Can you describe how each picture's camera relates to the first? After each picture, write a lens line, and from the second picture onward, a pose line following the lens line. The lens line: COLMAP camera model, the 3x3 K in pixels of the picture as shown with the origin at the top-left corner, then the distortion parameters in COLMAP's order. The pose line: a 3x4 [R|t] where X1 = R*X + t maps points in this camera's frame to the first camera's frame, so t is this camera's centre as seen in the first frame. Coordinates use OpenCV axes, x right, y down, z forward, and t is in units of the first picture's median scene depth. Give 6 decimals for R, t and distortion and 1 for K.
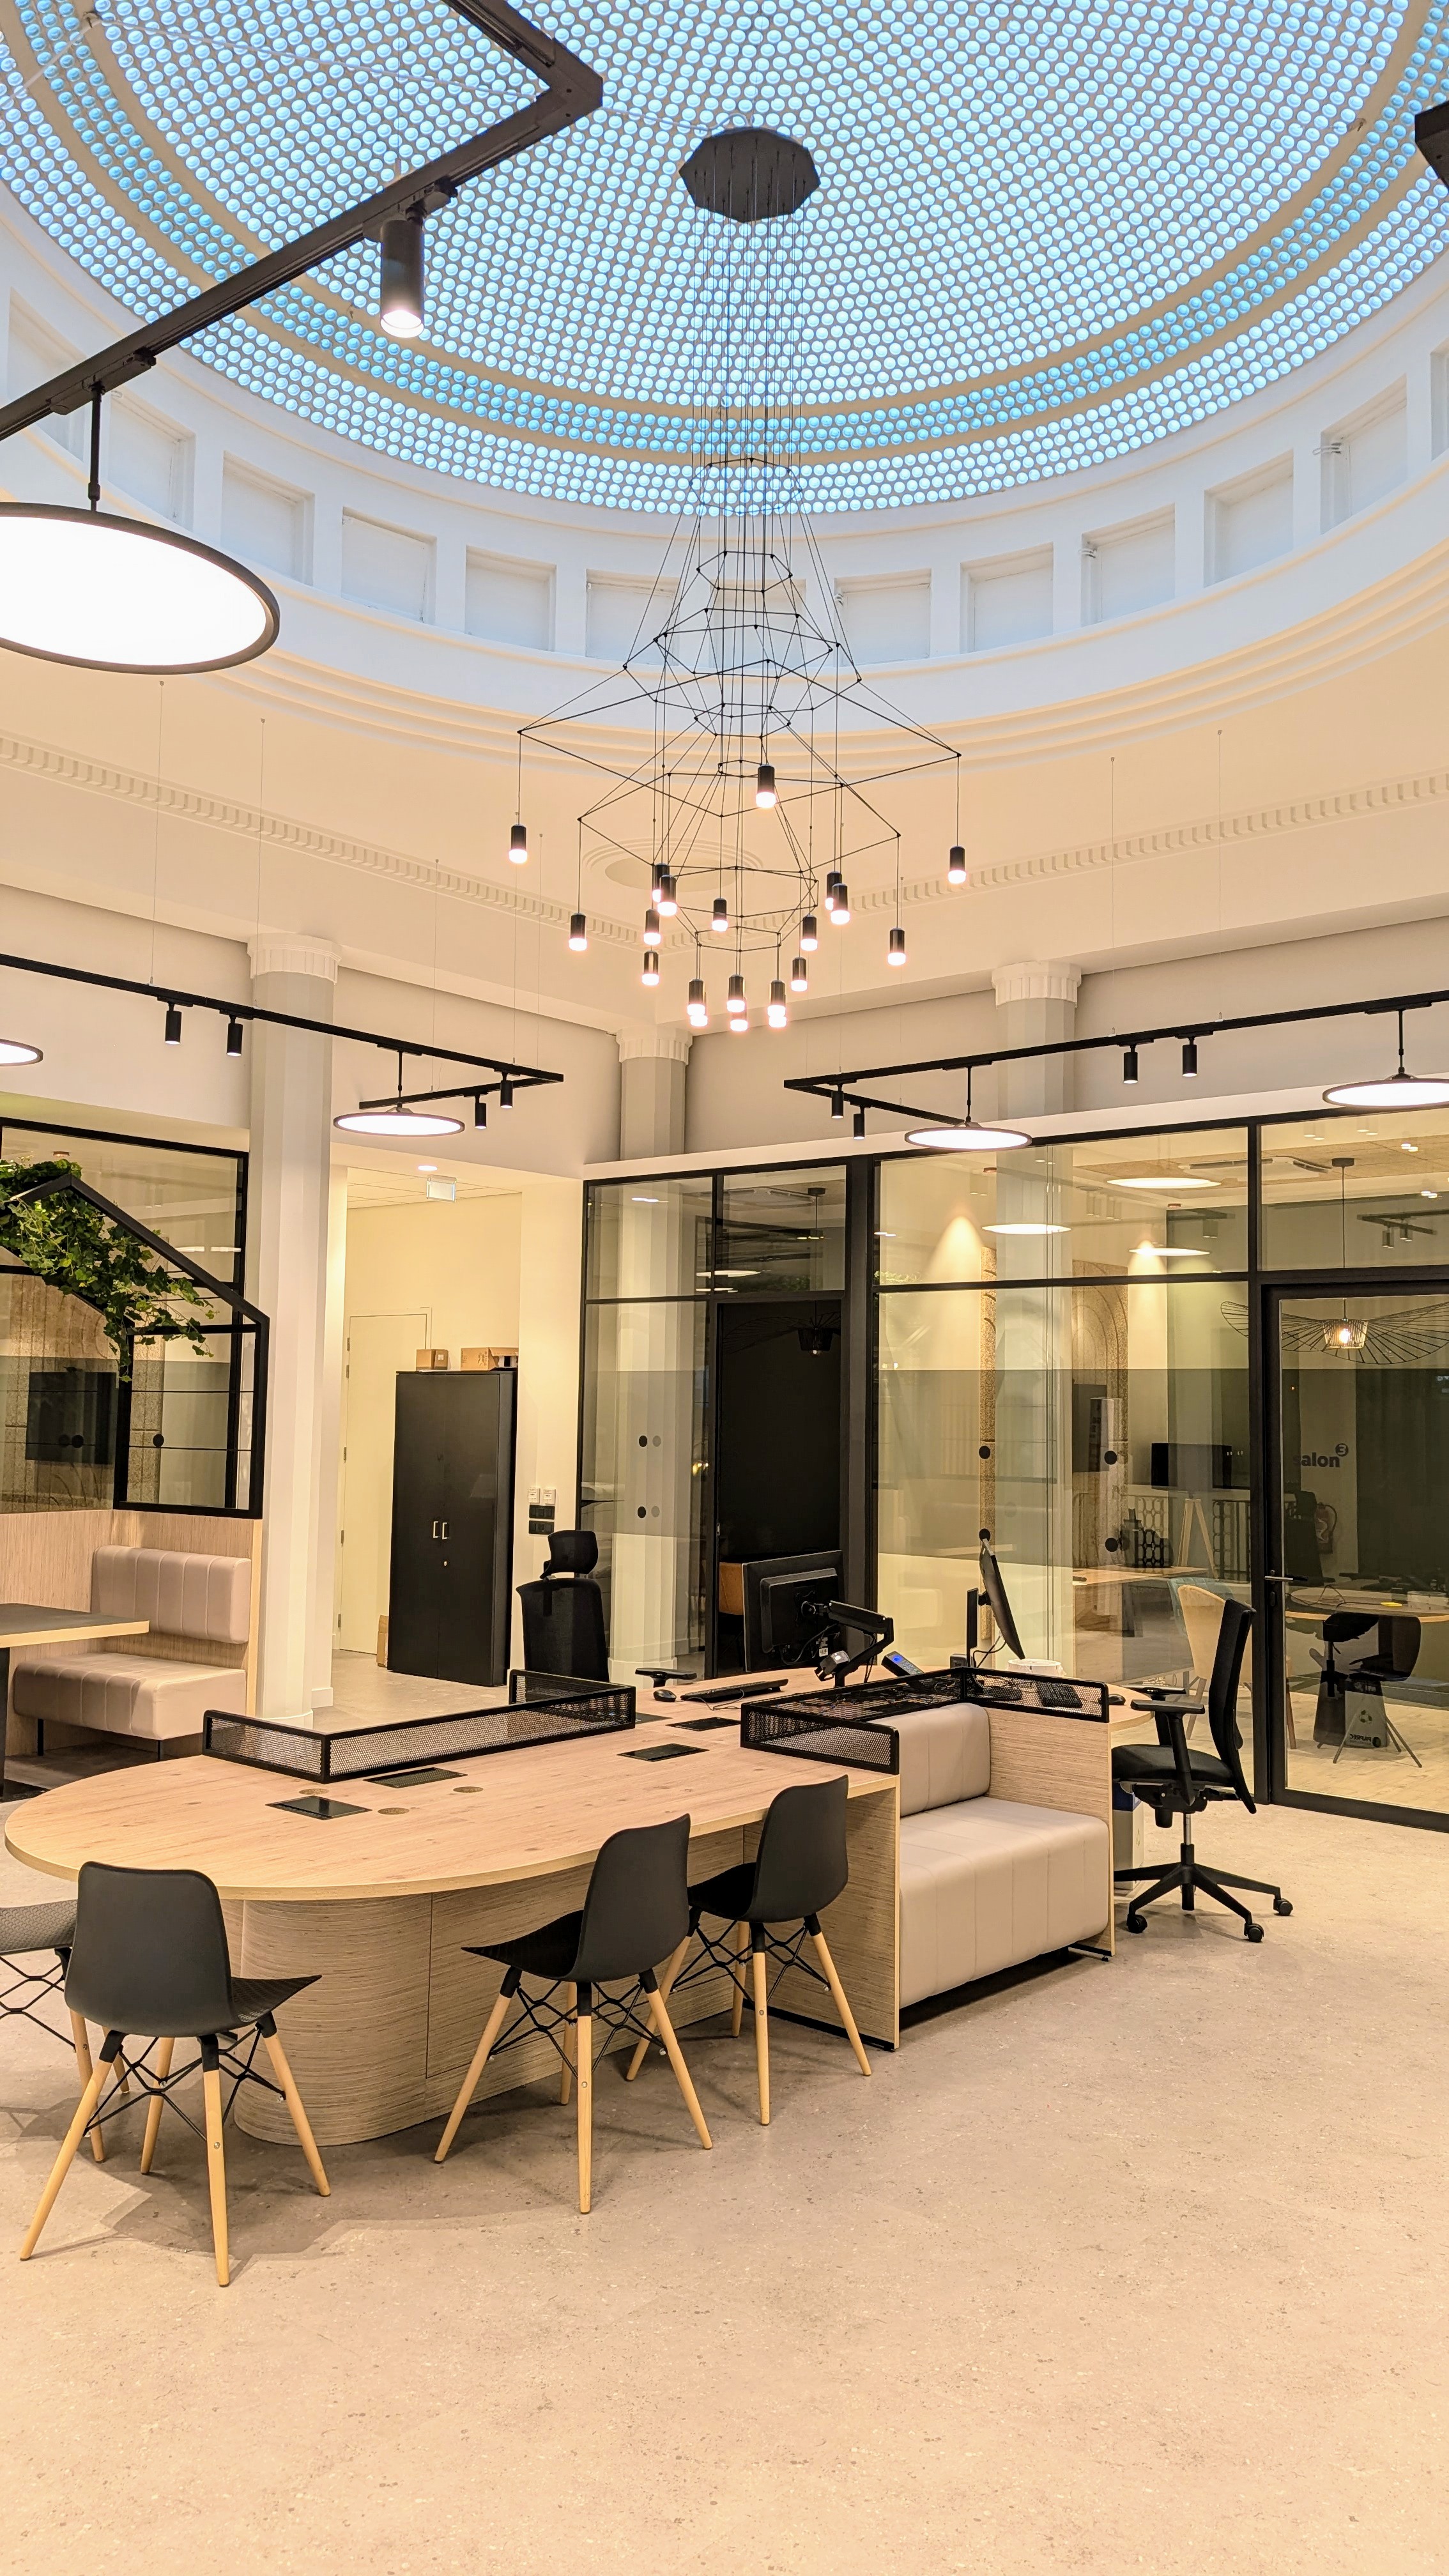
lens RADIAL K [[1842.5, 0, 724.5], [0, 1842.5, 1288.0], [0, 0, 1]] dist [0.041395, -0.001862]
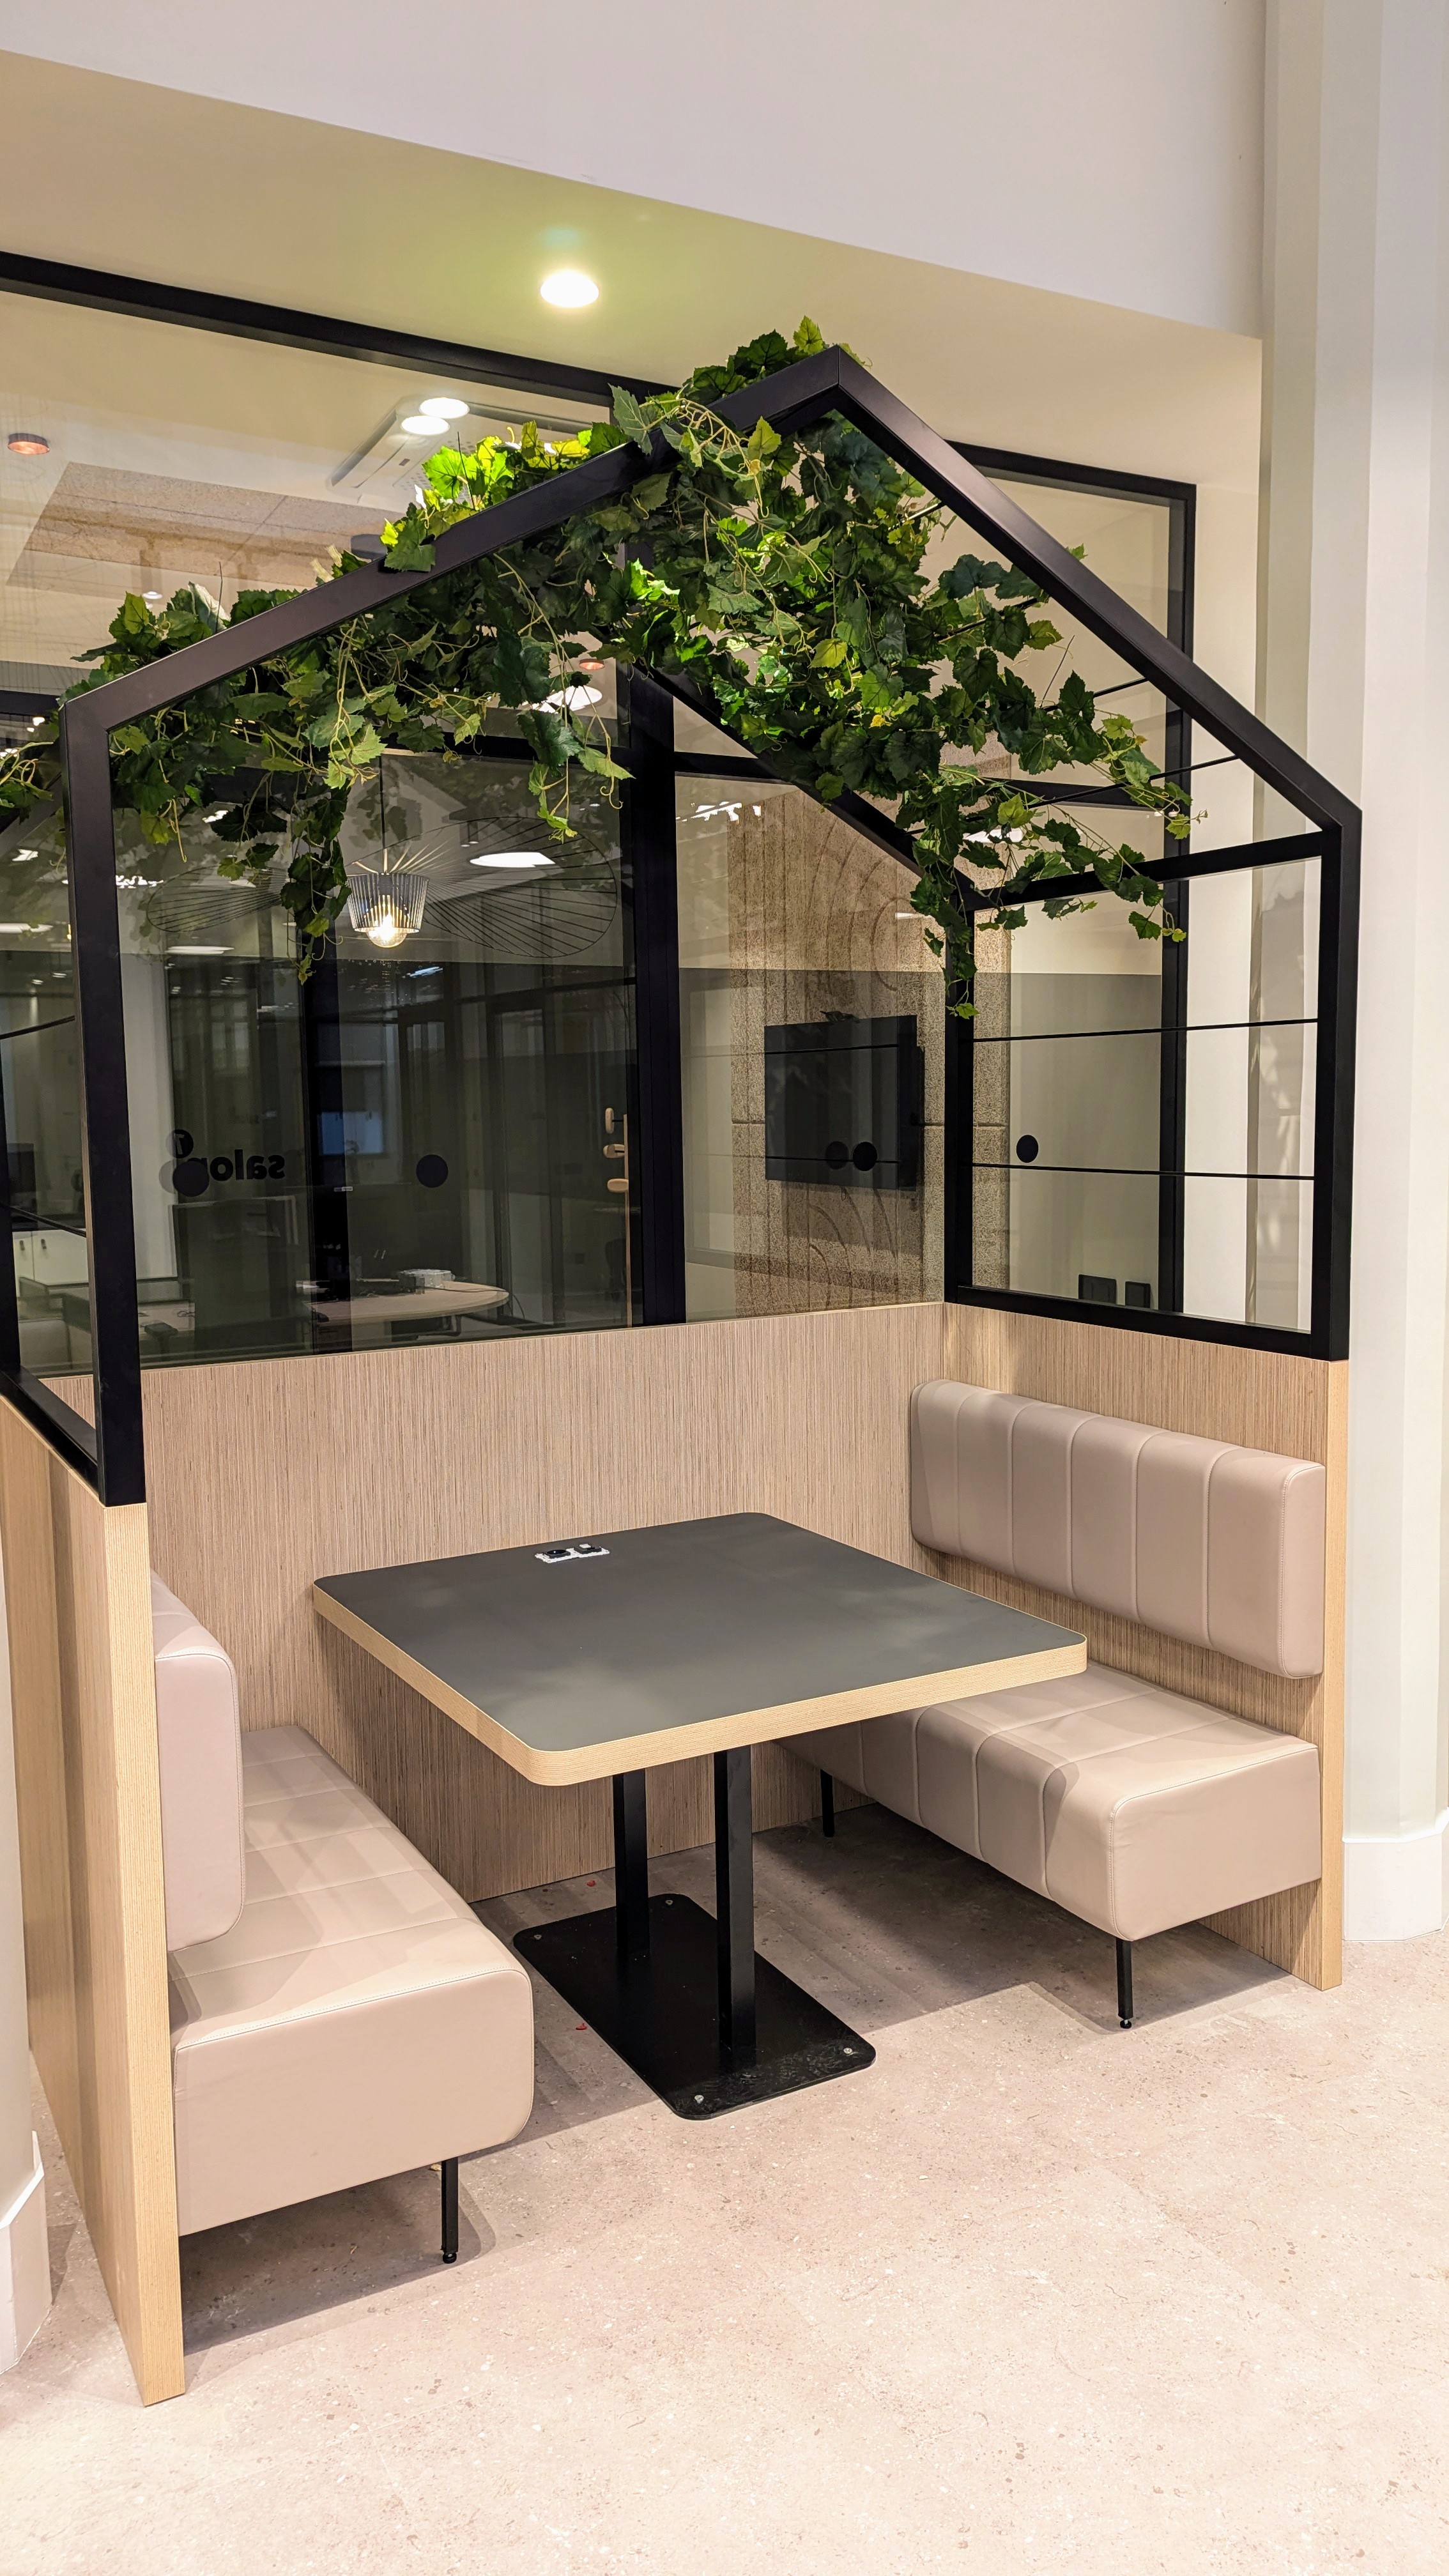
lens RADIAL K [[1785.6, 0, 724.5], [0, 1785.6, 1288.0], [0, 0, 1]] dist [0.001789, 0.000188]
pose [[0.925386, 0.006855, -0.378964, -0.216864], [0.060499, 0.984346, 0.165538, 0.040423], [0.374166, -0.176113, 0.910486, 0.587463]]
